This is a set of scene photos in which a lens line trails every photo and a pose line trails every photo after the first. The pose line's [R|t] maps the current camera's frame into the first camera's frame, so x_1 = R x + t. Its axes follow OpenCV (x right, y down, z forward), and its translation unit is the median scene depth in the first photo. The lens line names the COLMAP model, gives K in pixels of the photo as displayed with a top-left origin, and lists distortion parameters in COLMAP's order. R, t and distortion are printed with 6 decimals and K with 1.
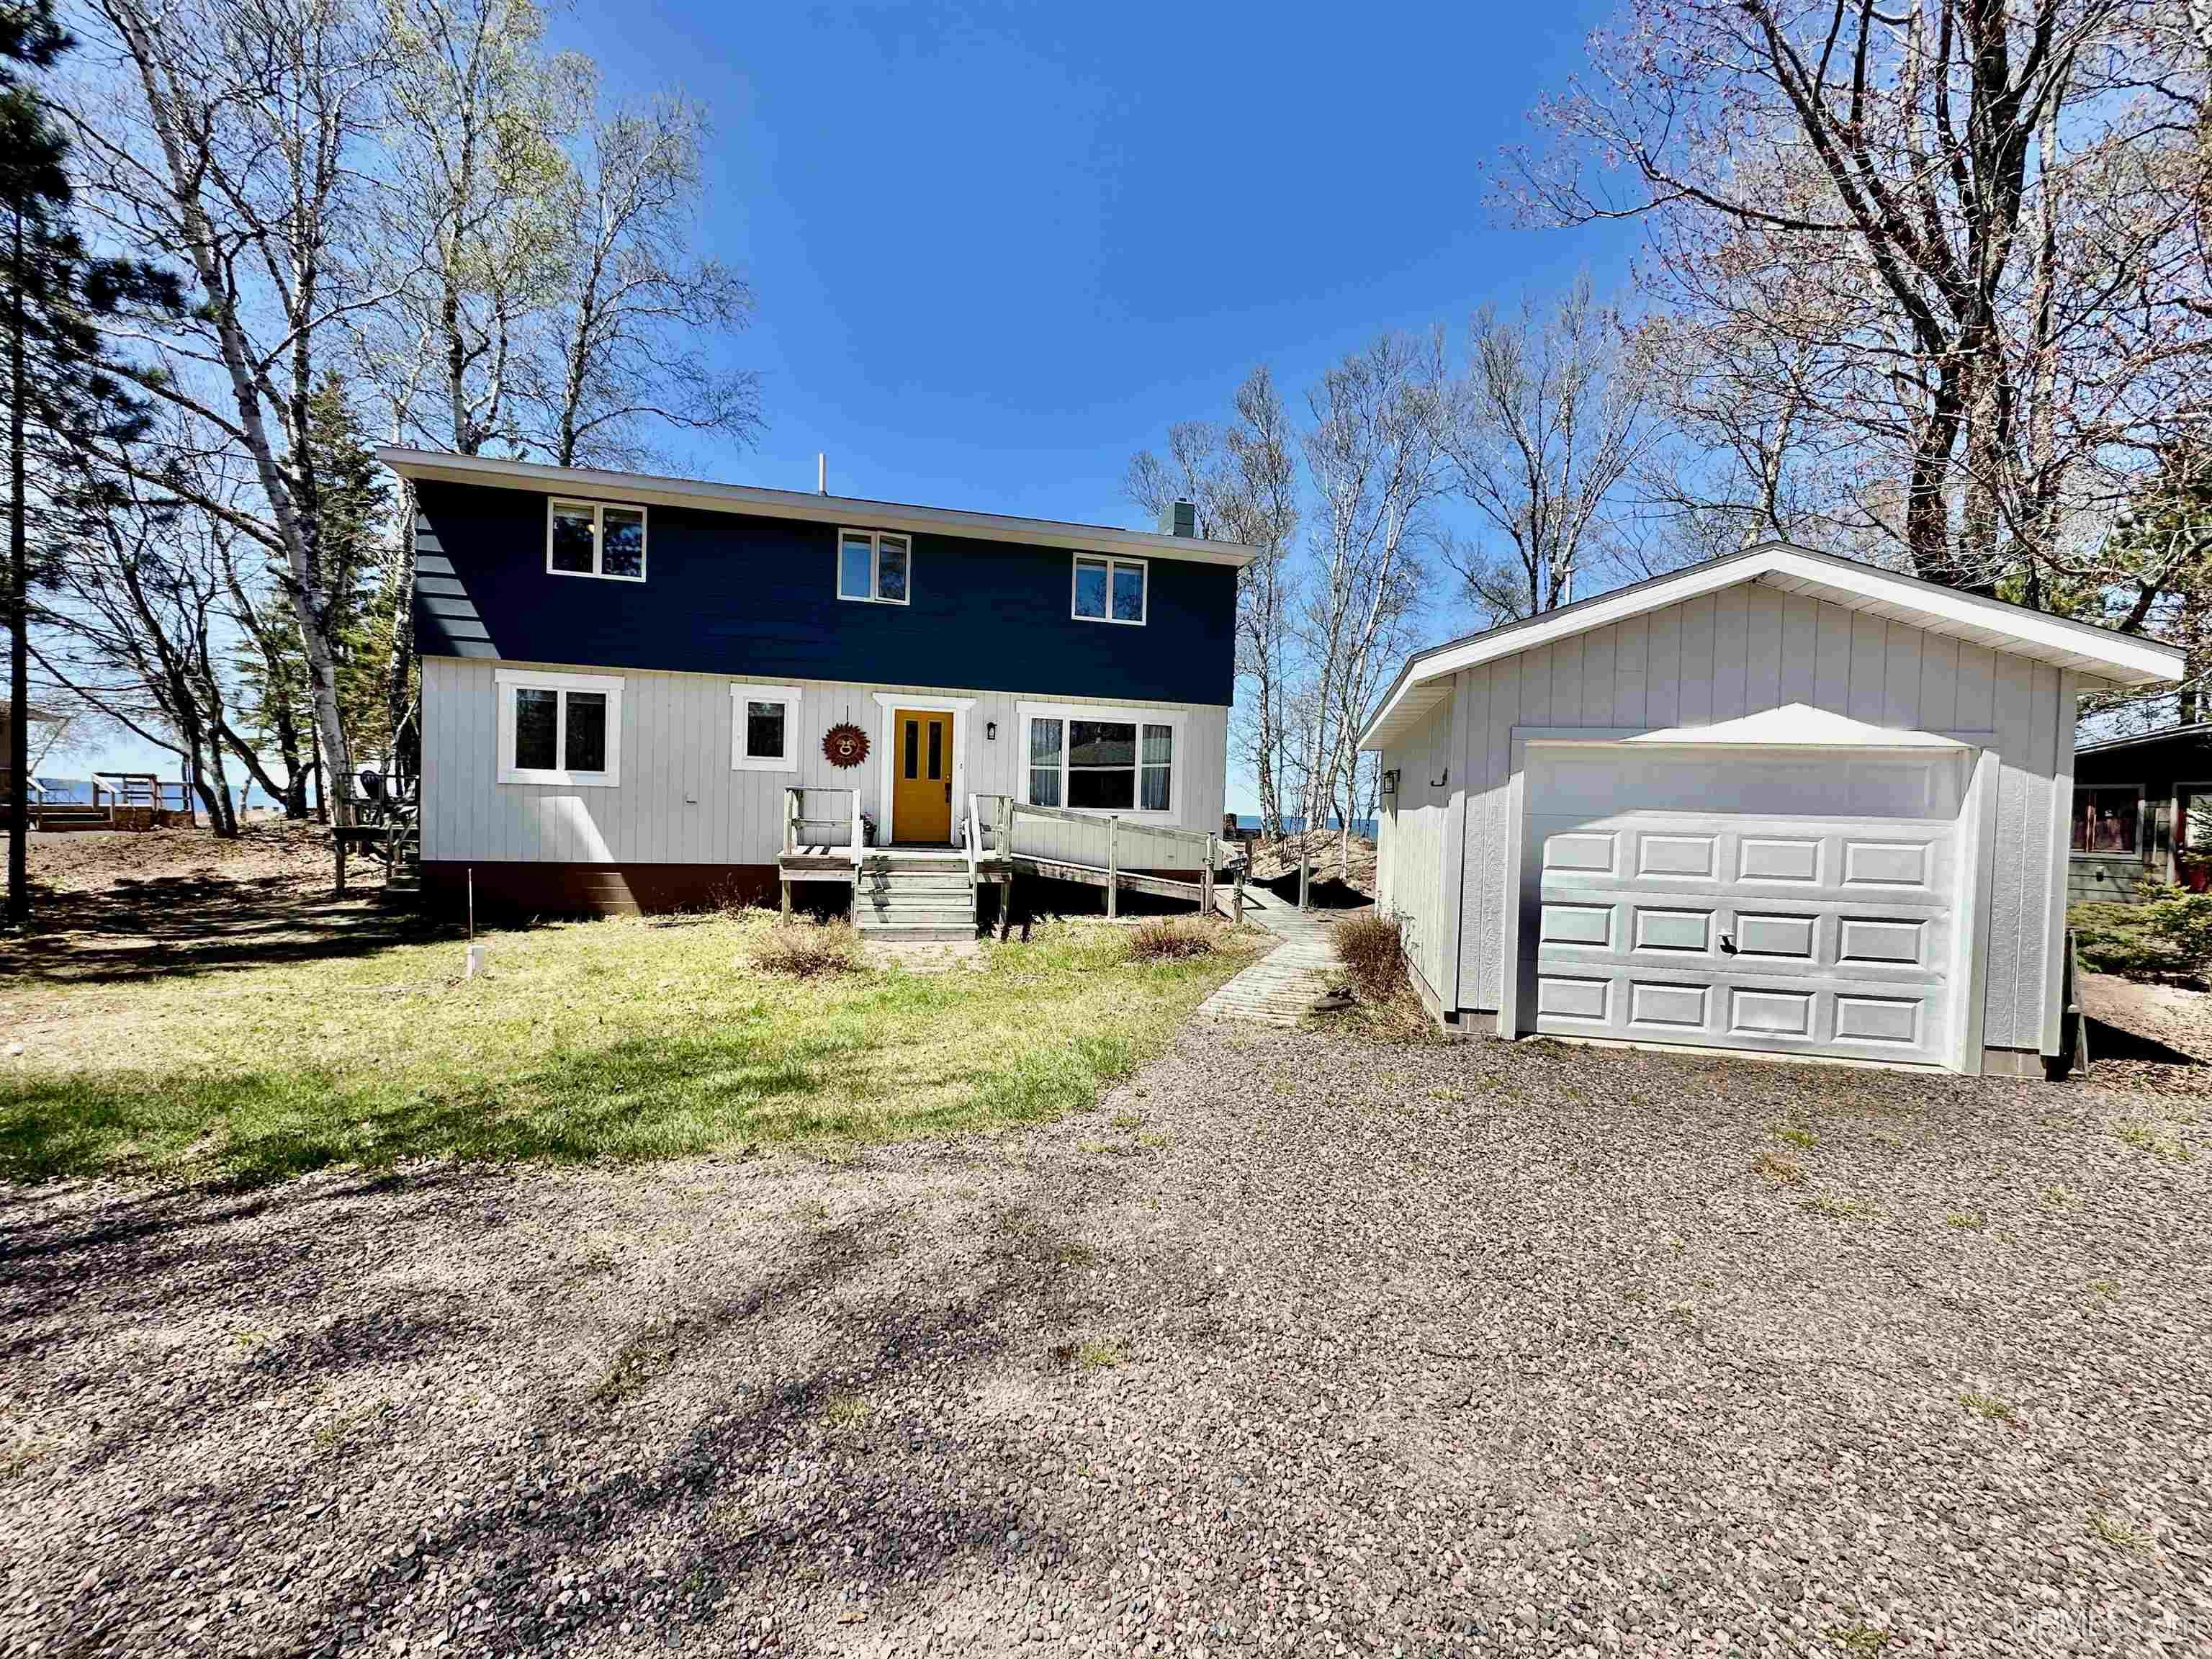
lens RADIAL K [[882.2, 0, 1105.9], [0, 882.2, 827.4], [0, 0, 1]] dist [-0.001671, 0.000879]
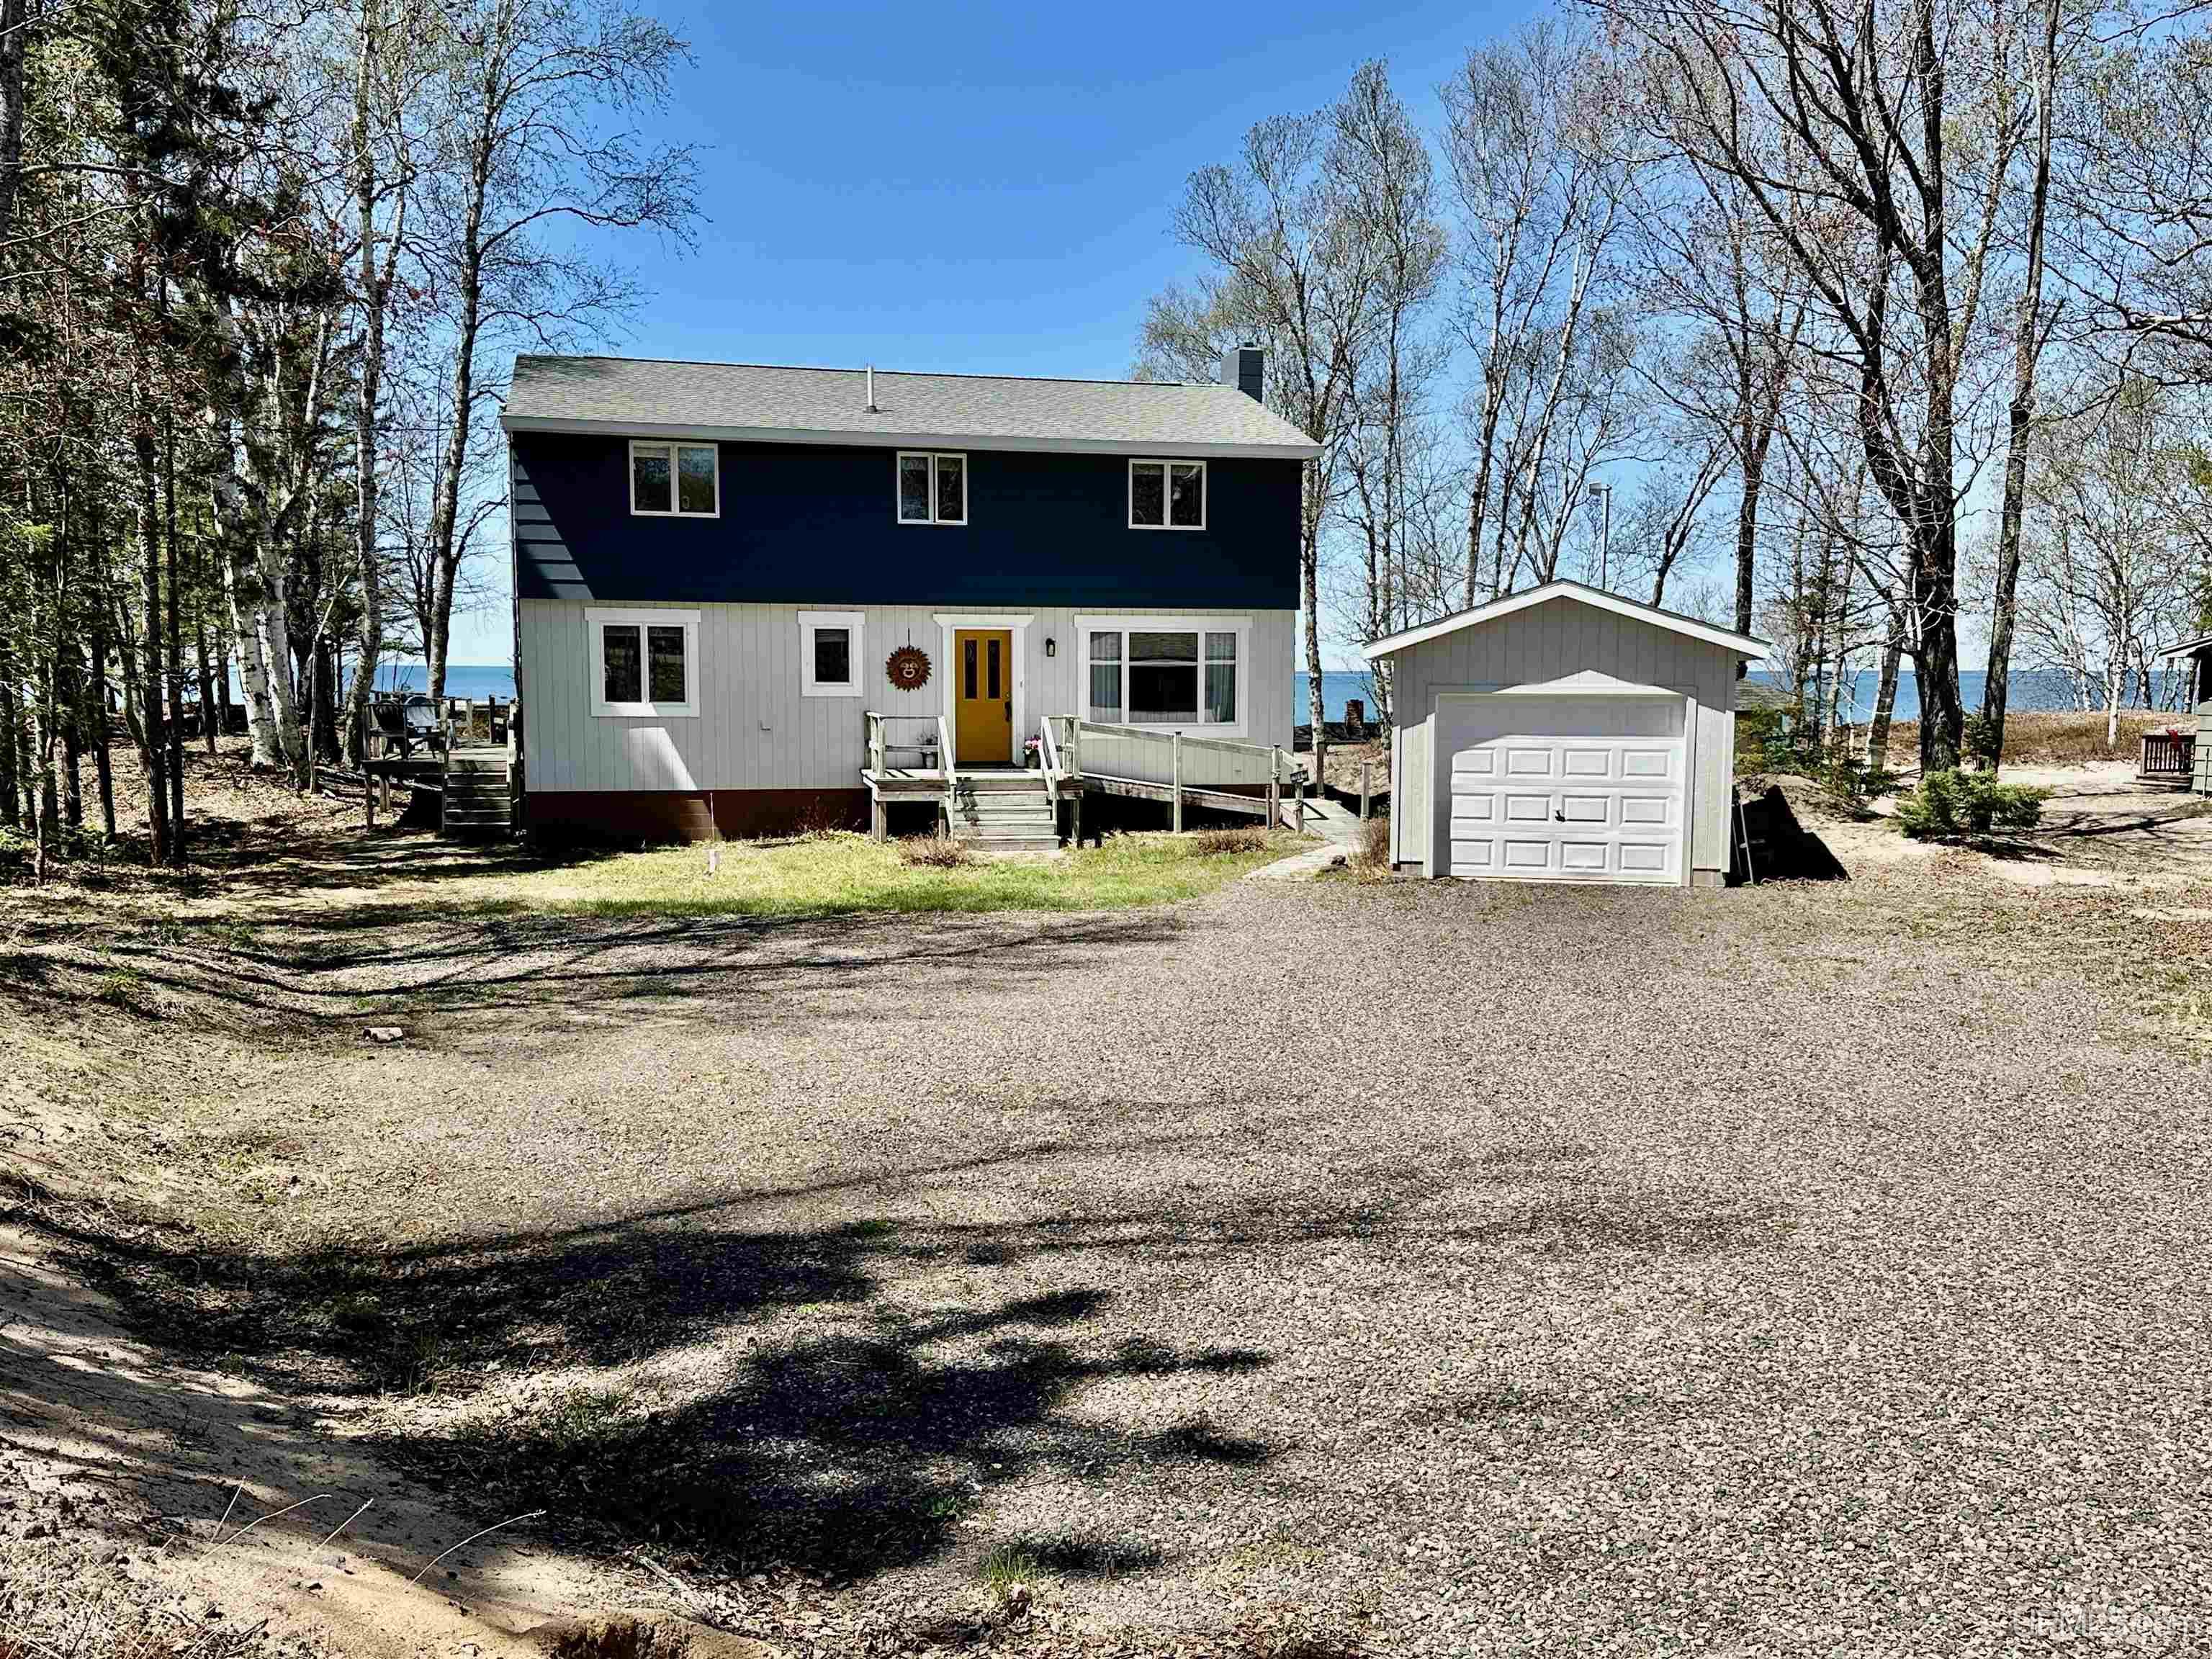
lens RADIAL K [[1977.1, 0, 1085.3], [0, 1977.1, 843.7], [0, 0, 1]] dist [0.131967, -0.135521]
pose [[0.999159, -0.024196, -0.033110, -0.025537], [0.026410, 0.997327, 0.068133, -0.044278], [0.031373, -0.068950, 0.997127, -1.325556]]
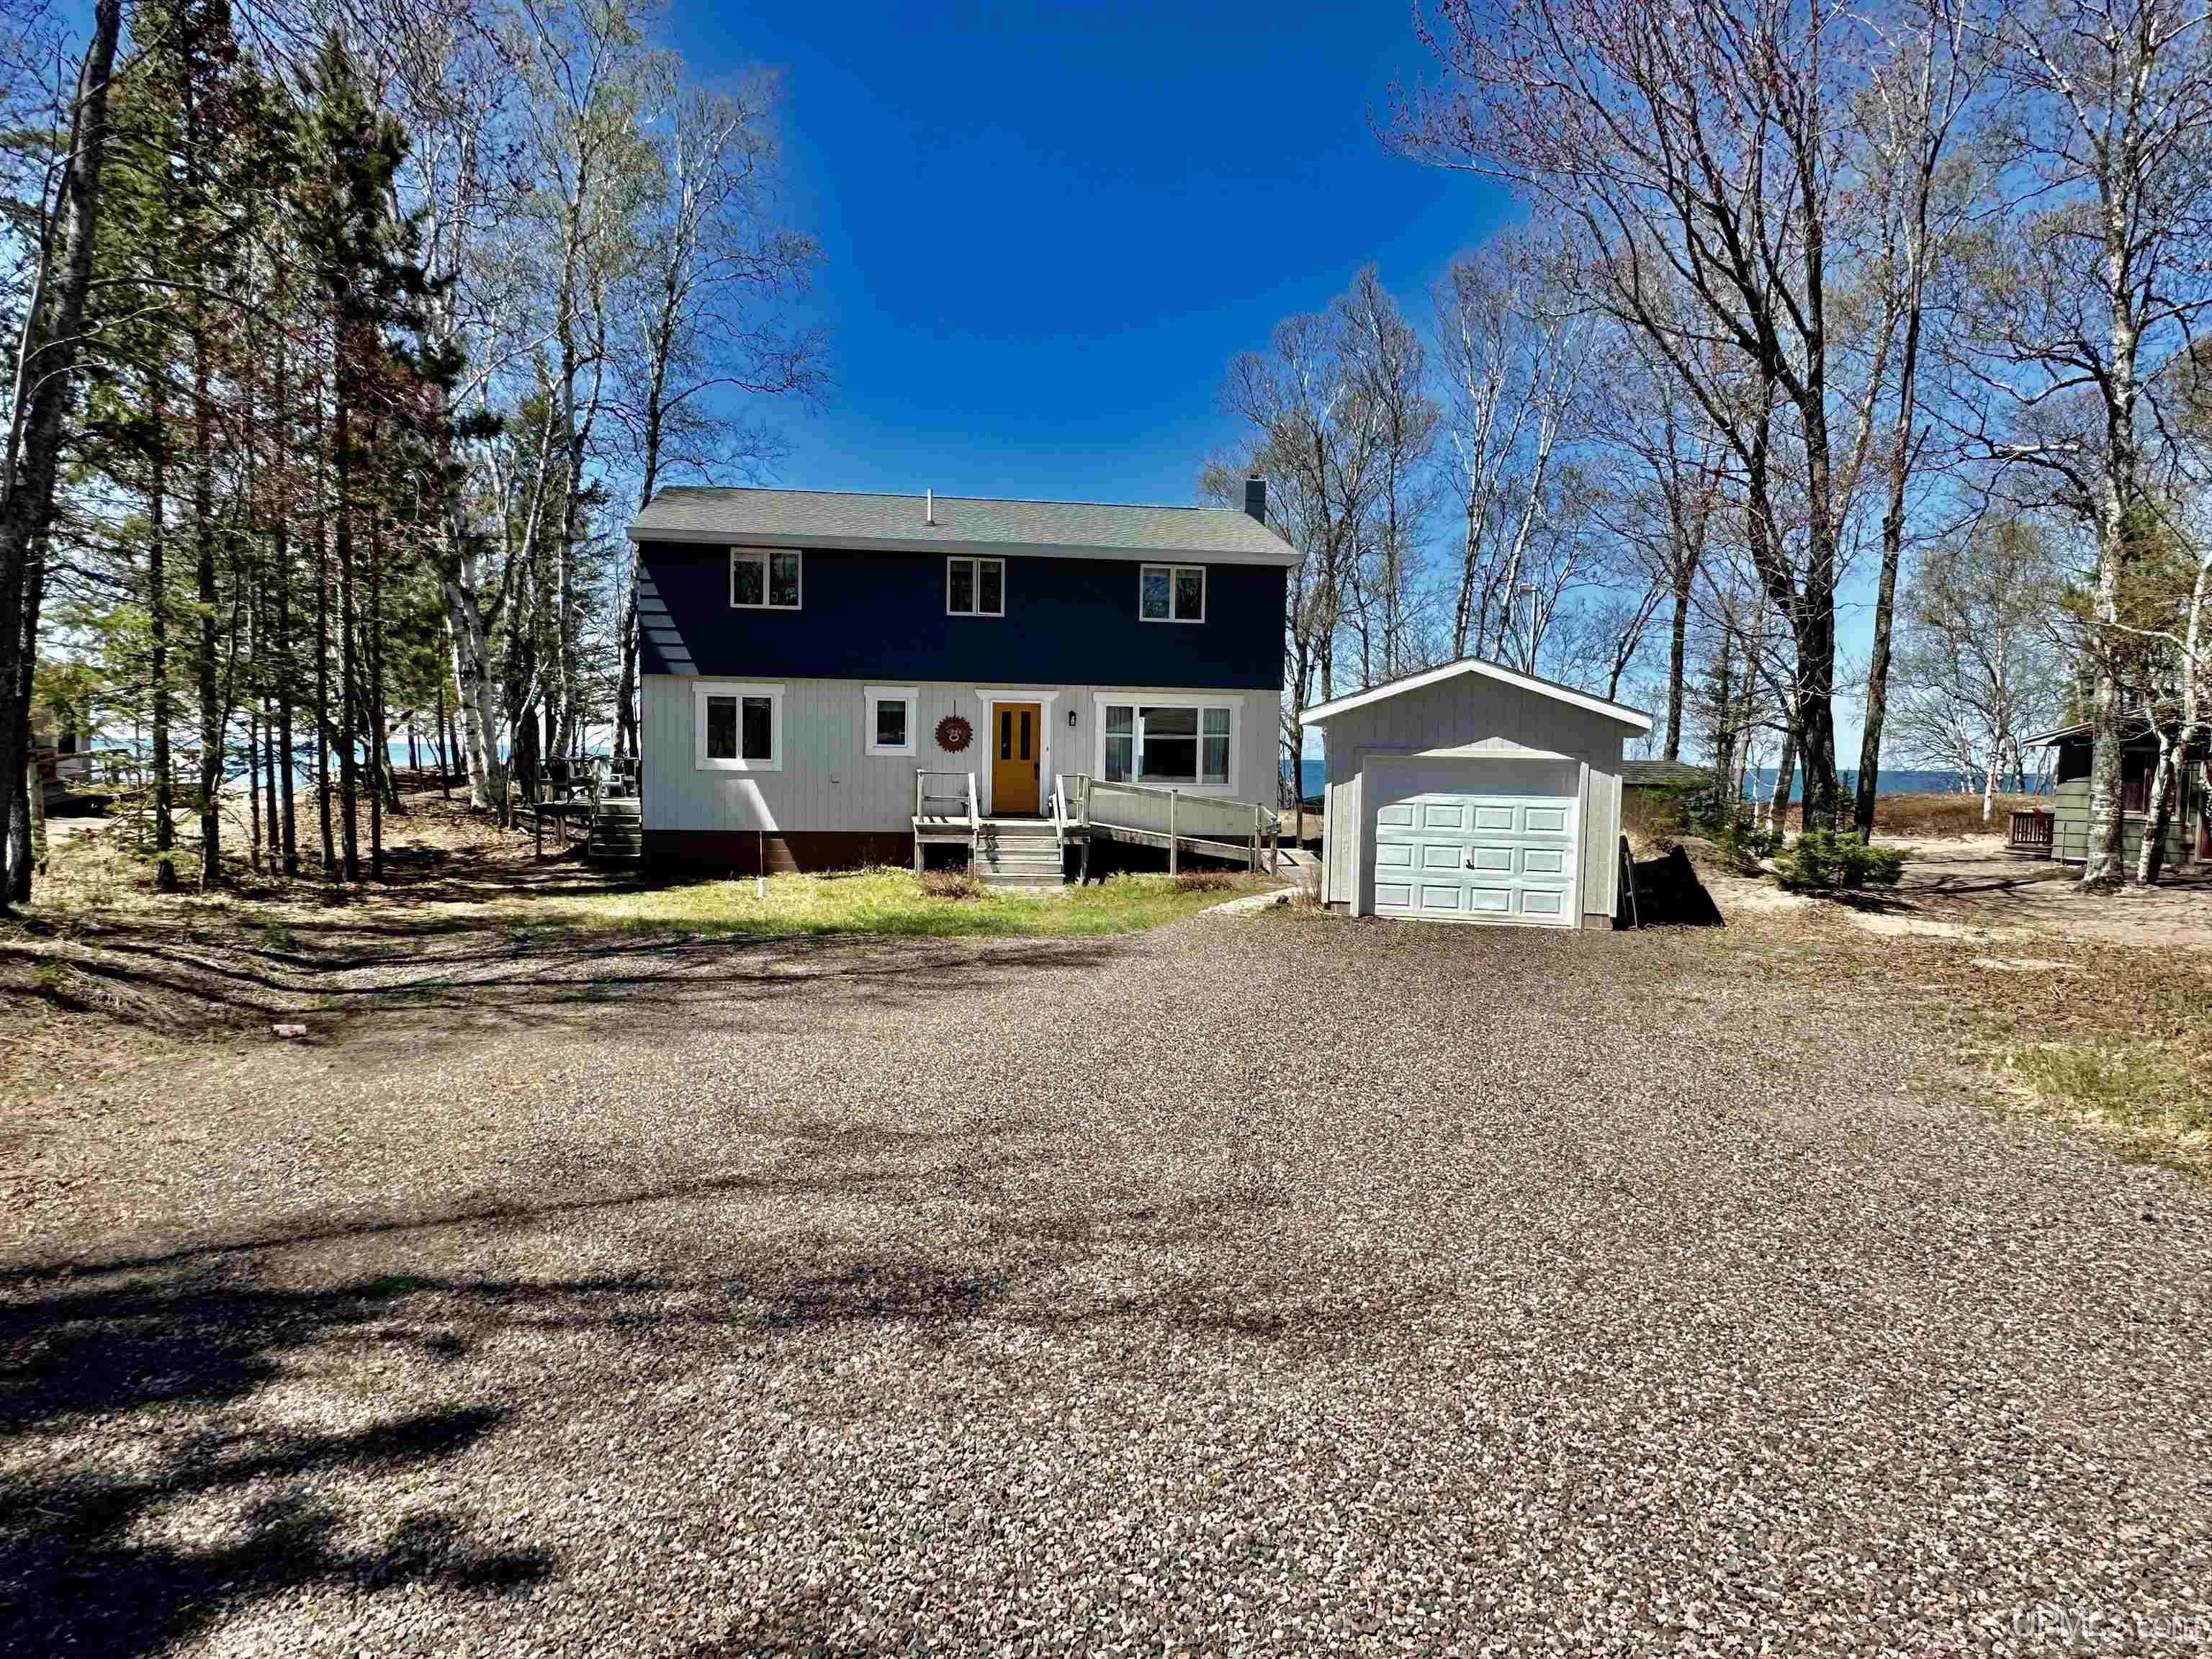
lens RADIAL K [[1487.9, 0, 1081.6], [0, 1487.9, 855.3], [0, 0, 1]] dist [0.005306, 0.025927]
pose [[0.992954, -0.003879, -0.118433, 0.129399], [0.009258, 0.998948, 0.044904, -0.017117], [0.118135, -0.045684, 0.991946, -1.081740]]
